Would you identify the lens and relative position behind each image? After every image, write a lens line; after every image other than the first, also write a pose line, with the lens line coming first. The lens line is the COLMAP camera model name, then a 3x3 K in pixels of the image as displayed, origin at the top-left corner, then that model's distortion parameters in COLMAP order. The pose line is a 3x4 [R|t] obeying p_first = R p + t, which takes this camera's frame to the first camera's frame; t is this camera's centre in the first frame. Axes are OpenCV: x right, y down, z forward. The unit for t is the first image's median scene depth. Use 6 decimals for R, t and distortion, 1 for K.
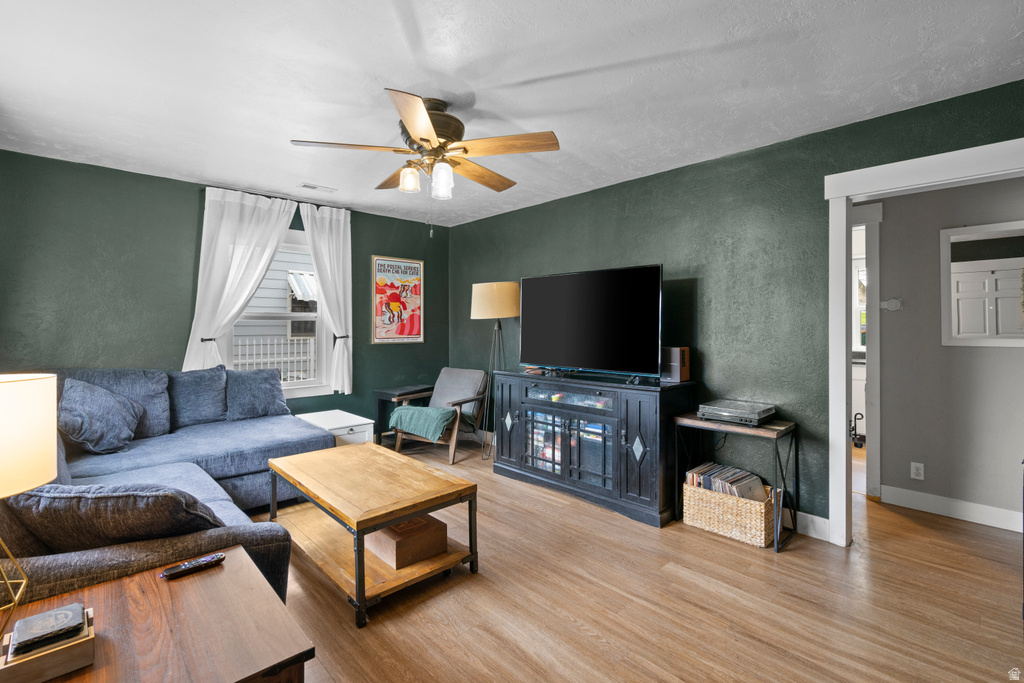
lens RADIAL K [[472.9, 0, 508.9], [0, 472.9, 322.4], [0, 0, 1]] dist [-0.007698, 0.002430]
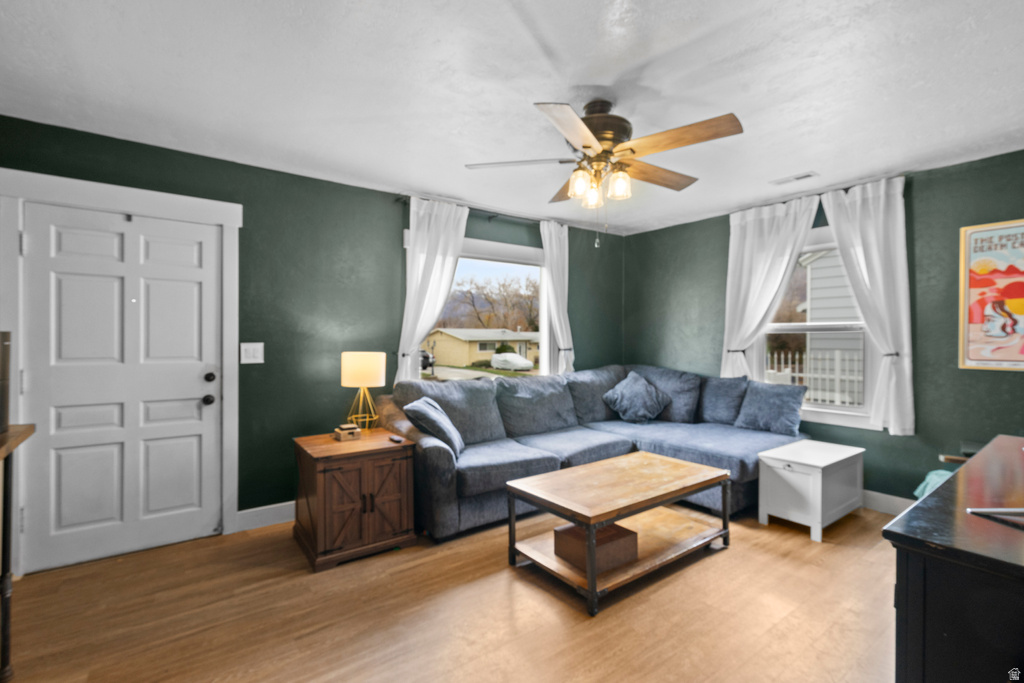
lens RADIAL K [[472.9, 0, 511.8], [0, 472.9, 340.5], [0, 0, 1]] dist [-0.007698, 0.002430]
pose [[-0.127005, 0.007983, -0.991870, 0.471458], [0.005571, 0.999958, 0.007334, 0.000730], [0.991886, -0.004594, -0.127044, 0.547934]]
